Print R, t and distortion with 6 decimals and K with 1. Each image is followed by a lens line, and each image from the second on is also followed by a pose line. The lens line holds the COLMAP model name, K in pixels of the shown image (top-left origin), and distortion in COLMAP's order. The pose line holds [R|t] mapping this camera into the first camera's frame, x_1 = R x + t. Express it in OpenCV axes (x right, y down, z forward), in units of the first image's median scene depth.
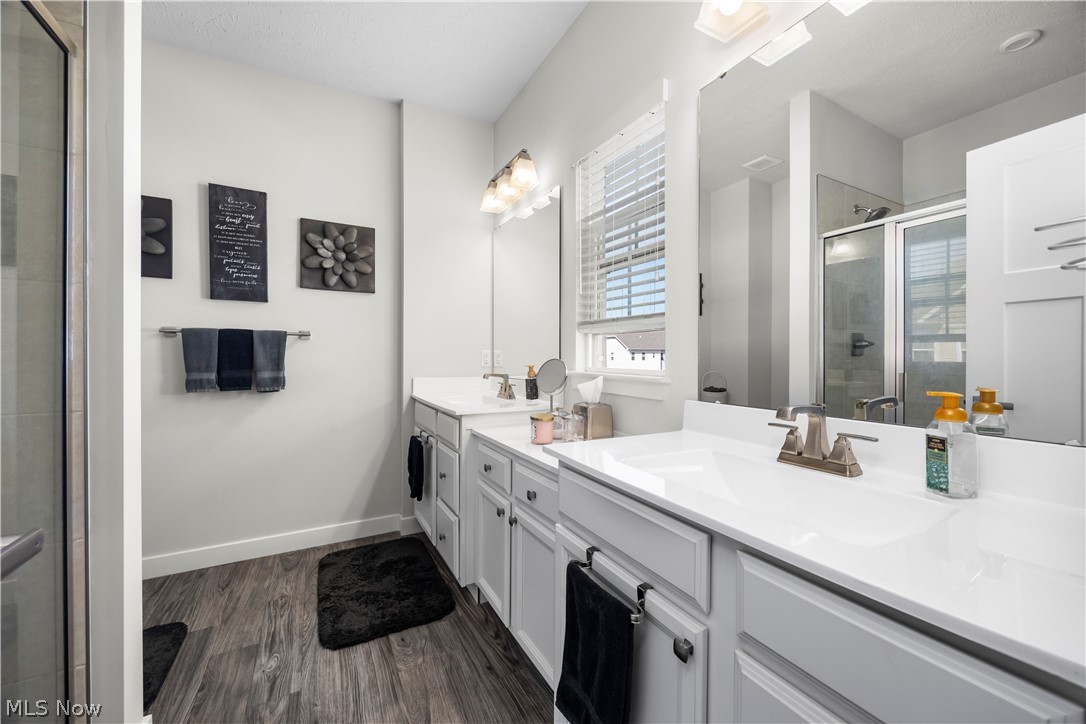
lens RADIAL K [[420.1, 0, 543.0], [0, 420.1, 362.0], [0, 0, 1]] dist [-0.002608, -0.000266]
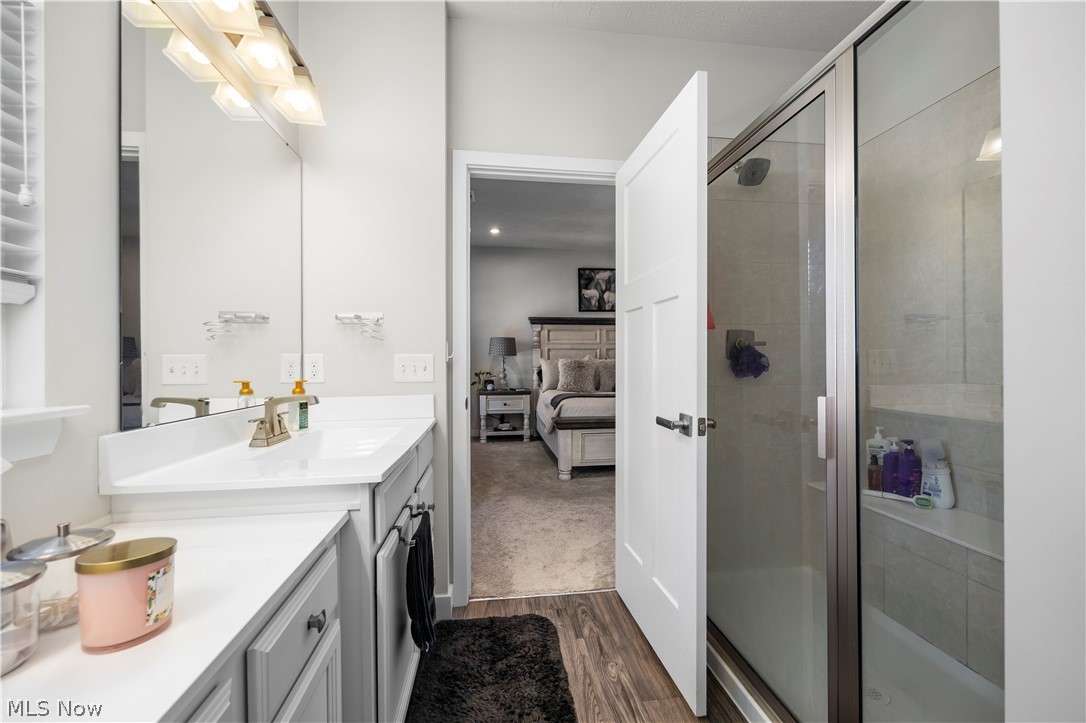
lens RADIAL K [[420.1, 0, 543.0], [0, 420.1, 361.5], [0, 0, 1]] dist [-0.002608, -0.000266]
pose [[-0.933359, 0.007130, 0.358873, -0.657801], [0.012615, 0.999837, 0.012945, -0.024401], [-0.358723, 0.016610, -0.933296, 1.523233]]
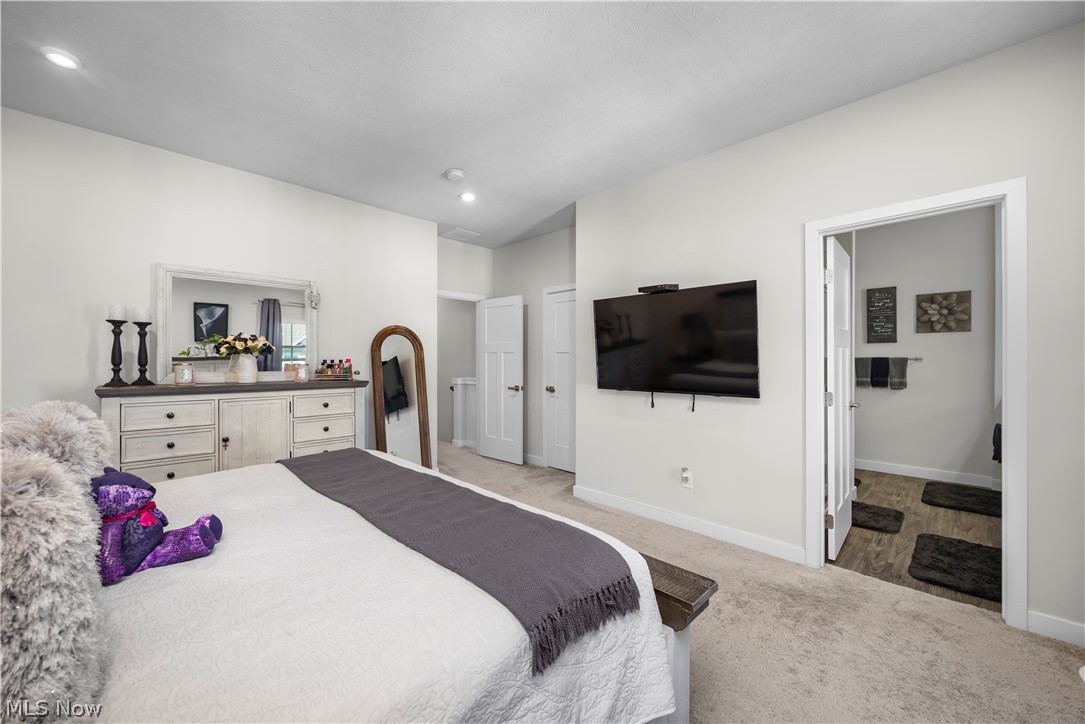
lens RADIAL K [[419.8, 0, 542.5], [0, 419.8, 362.0], [0, 0, 1]] dist [-0.002608, -0.000266]
pose [[0.286172, 0.000660, -0.958178, 0.733394], [-0.006694, 0.999977, -0.001311, -0.040210], [0.958155, 0.006789, 0.286170, -1.127542]]
